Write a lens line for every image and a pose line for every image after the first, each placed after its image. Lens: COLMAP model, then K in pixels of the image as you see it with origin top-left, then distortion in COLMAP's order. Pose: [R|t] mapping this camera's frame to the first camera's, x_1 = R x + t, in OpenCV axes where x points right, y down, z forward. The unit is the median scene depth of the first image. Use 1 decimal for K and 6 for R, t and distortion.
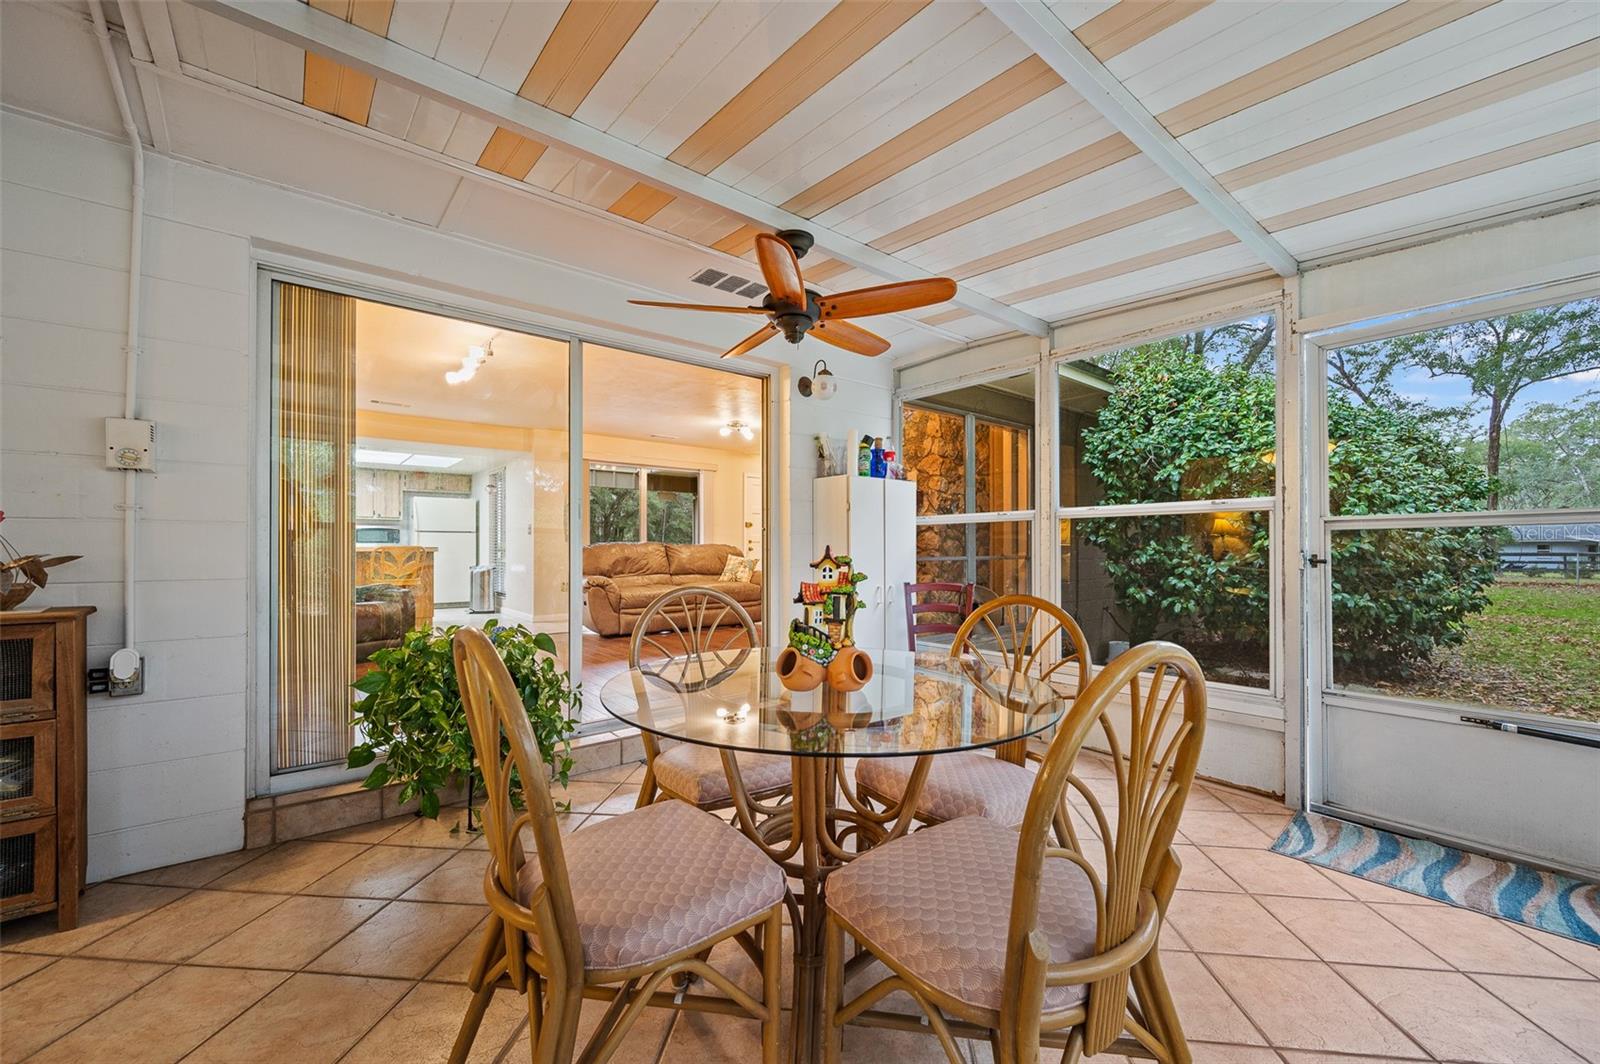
lens RADIAL K [[631.7, 0, 798.7], [0, 631.7, 539.8], [0, 0, 1]] dist [-0.002231, -0.000024]
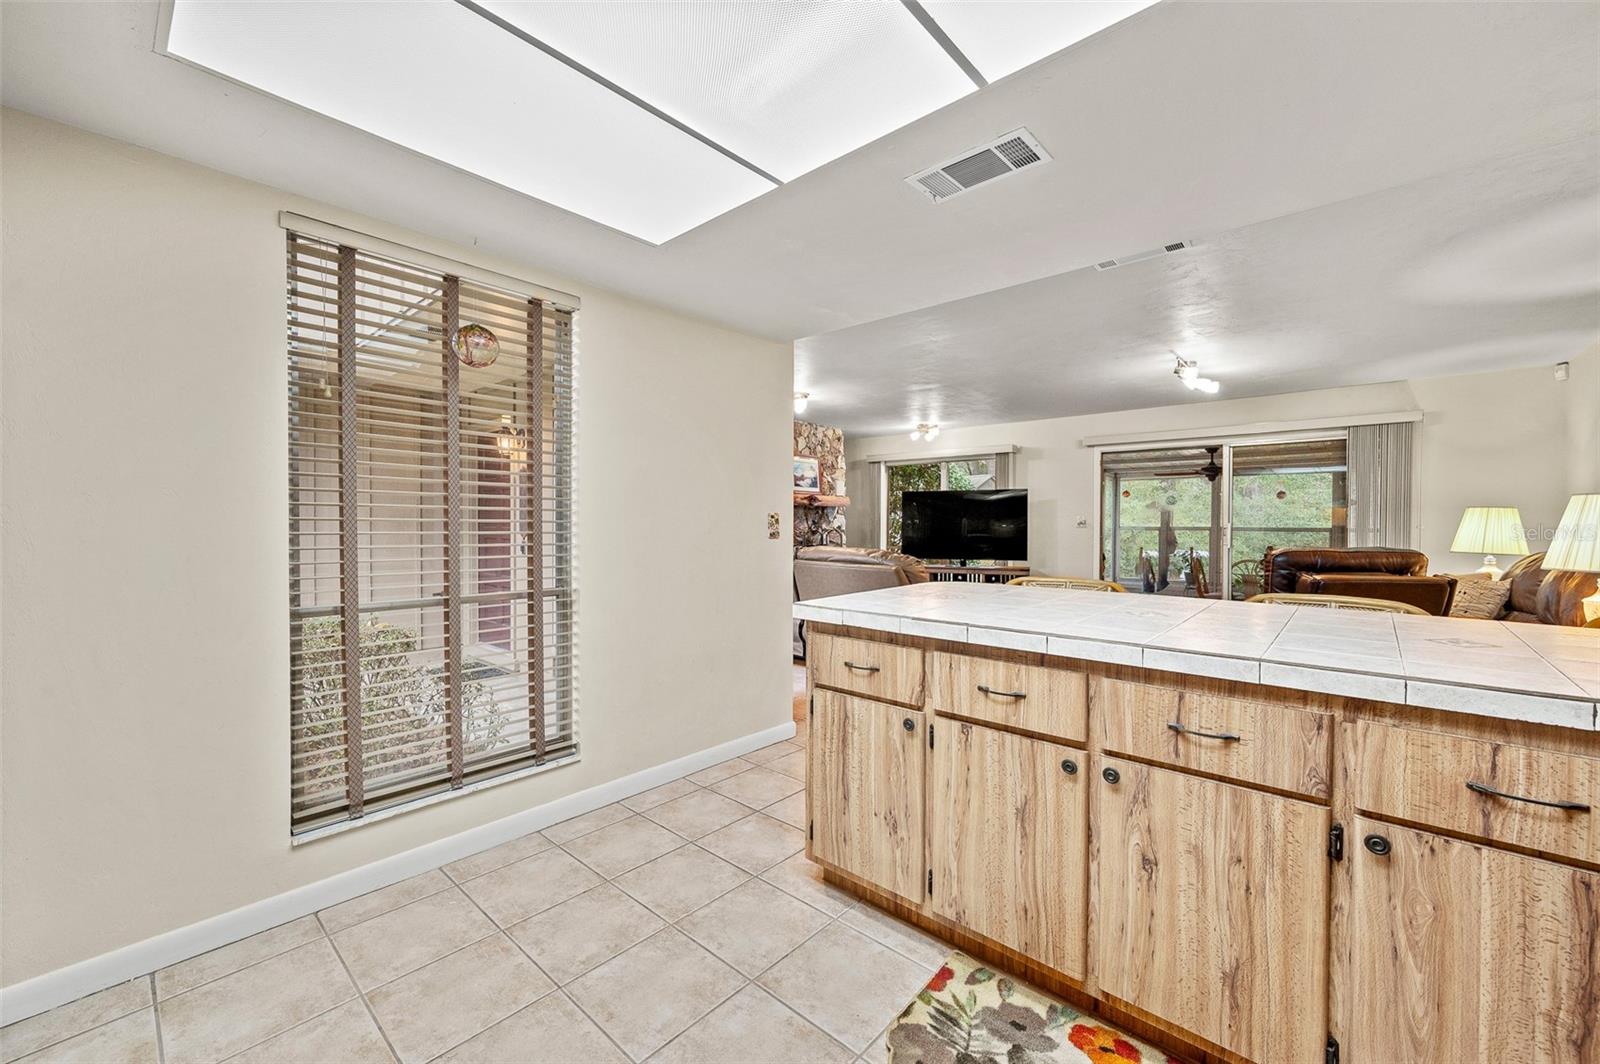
lens RADIAL K [[631.7, 0, 798.7], [0, 631.7, 539.8], [0, 0, 1]] dist [-0.002231, -0.000024]
pose [[-0.149870, -0.021388, 0.988474, -0.722504], [-0.020802, 0.999613, 0.018475, -0.011064], [-0.988487, -0.017794, -0.150257, 0.899340]]
